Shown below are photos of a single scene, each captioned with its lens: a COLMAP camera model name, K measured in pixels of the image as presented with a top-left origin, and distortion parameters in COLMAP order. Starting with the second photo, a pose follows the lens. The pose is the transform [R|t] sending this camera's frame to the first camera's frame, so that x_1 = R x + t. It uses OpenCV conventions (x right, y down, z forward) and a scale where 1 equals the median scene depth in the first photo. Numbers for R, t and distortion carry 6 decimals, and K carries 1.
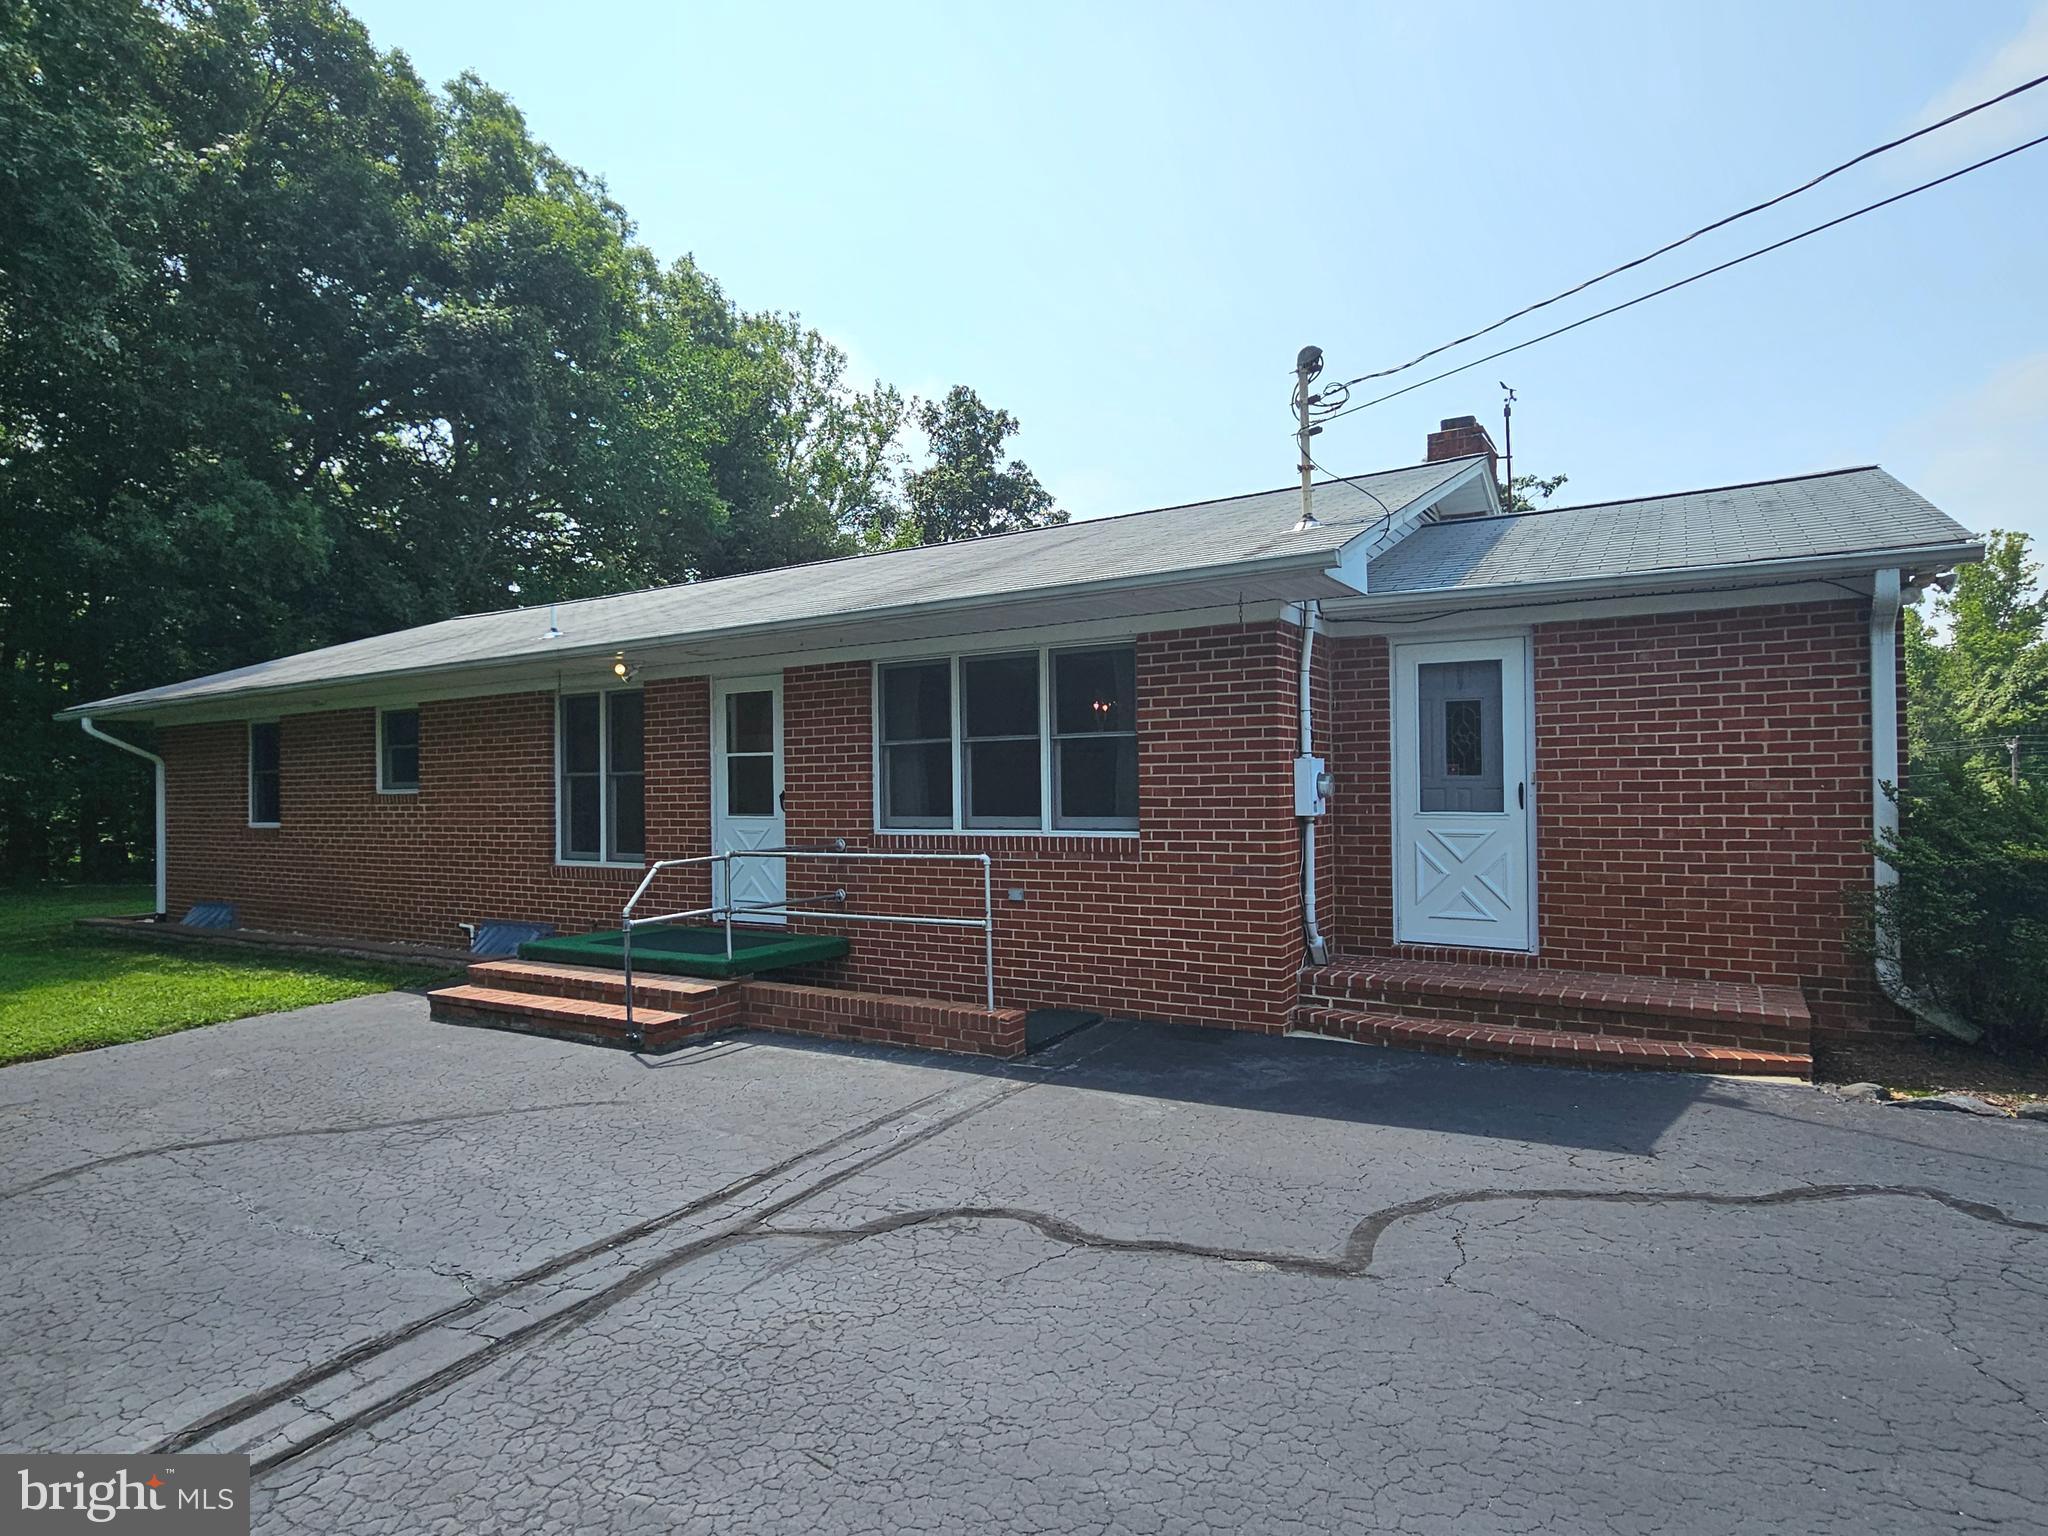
lens RADIAL K [[1099.3, 0, 1005.5], [0, 1099.3, 772.8], [0, 0, 1]] dist [-0.003683, 0.000088]
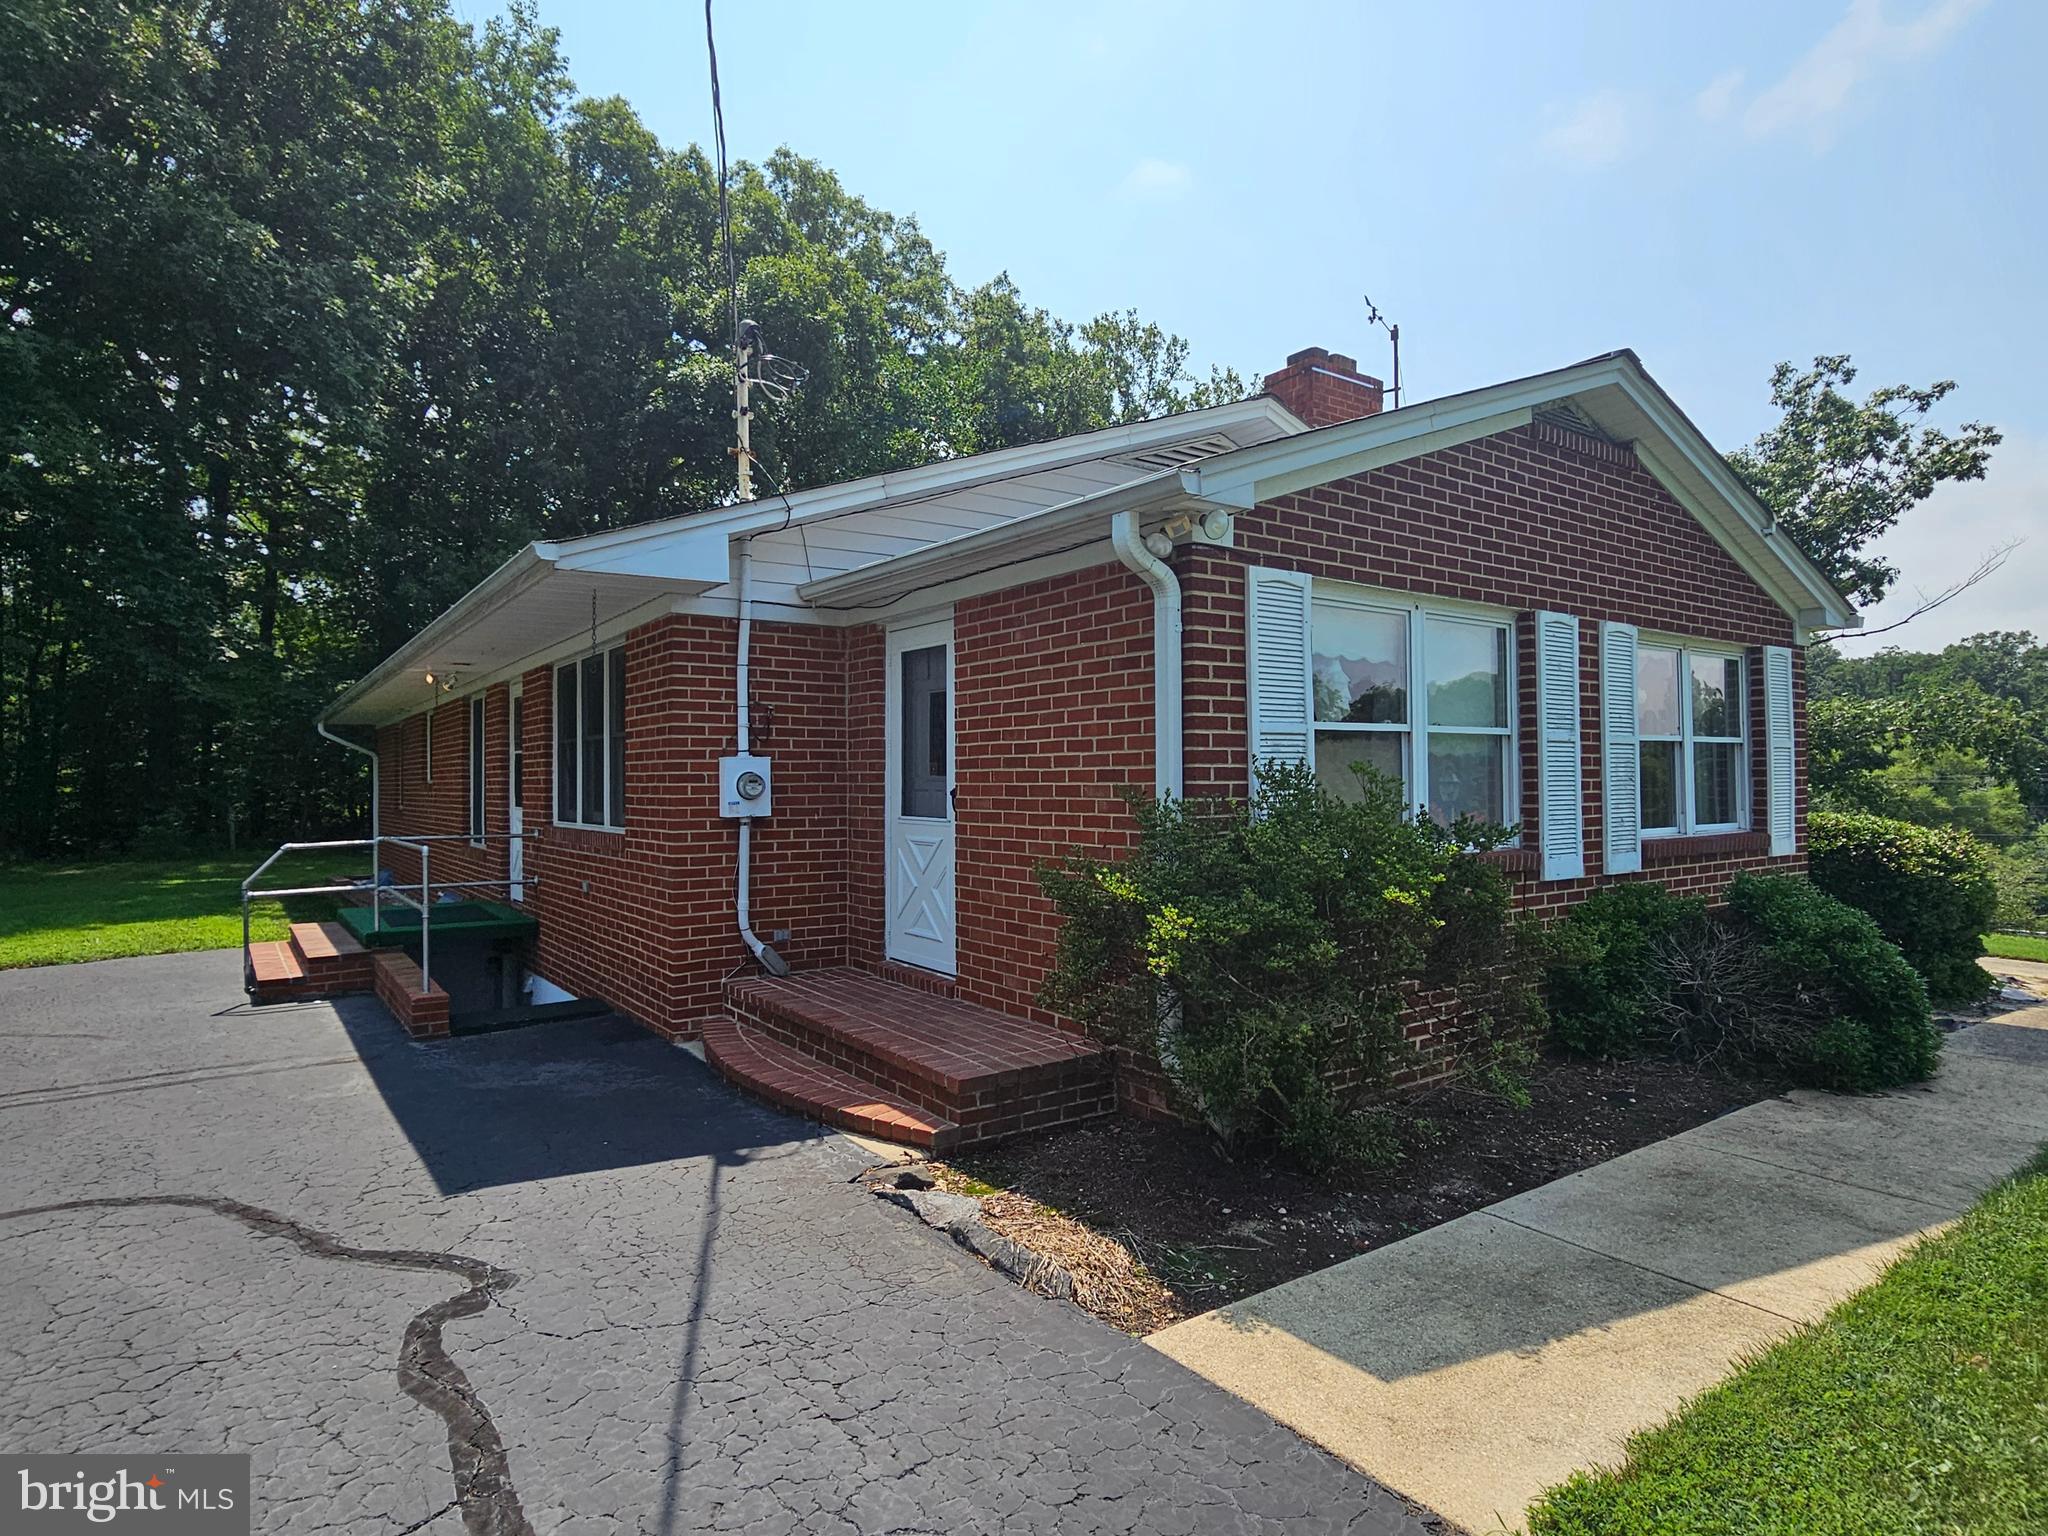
lens RADIAL K [[1099.3, 0, 1015.2], [0, 1099.3, 766.3], [0, 0, 1]] dist [-0.003683, 0.000088]
pose [[0.923210, 0.004953, -0.384265, 0.713004], [-0.004531, 0.999988, 0.002004, -0.006429], [0.384270, -0.000109, 0.923221, 0.176878]]
